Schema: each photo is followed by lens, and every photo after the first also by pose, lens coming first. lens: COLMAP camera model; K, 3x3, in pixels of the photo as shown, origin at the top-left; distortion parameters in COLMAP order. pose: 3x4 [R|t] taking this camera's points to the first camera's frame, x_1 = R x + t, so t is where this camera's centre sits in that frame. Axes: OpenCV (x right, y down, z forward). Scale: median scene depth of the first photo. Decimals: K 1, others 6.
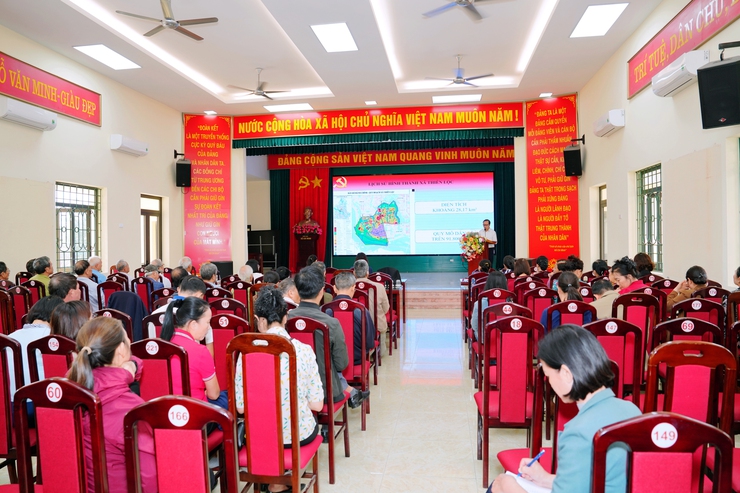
lens RADIAL K [[511.0, 0, 370.0], [0, 511.0, 246.5], [0, 0, 1]] dist [-0.101882, 0.075873]
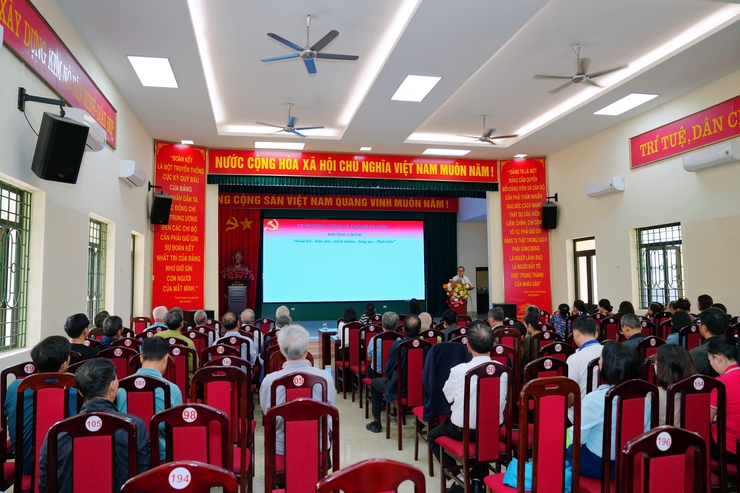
lens RADIAL K [[527.3, 0, 371.3], [0, 527.3, 248.6], [0, 0, 1]] dist [-0.067602, 0.000865]
pose [[0.936047, 0.023943, 0.351059, -0.338267], [0.005101, 0.996654, -0.081574, -0.002476], [-0.351838, 0.078148, 0.932793, 0.043300]]
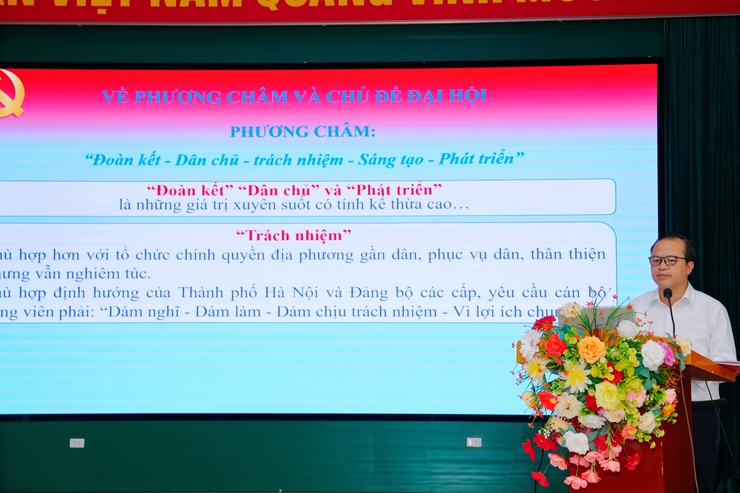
lens RADIAL K [[1364.7, 0, 370.0], [0, 1364.7, 246.5], [0, 0, 1]] dist [0.314731, -0.028212]
pose [[0.996594, 0.020947, 0.079765, 0.091040], [-0.013875, 0.996006, -0.088203, -0.006680], [-0.081294, 0.086796, 0.992904, 0.551991]]
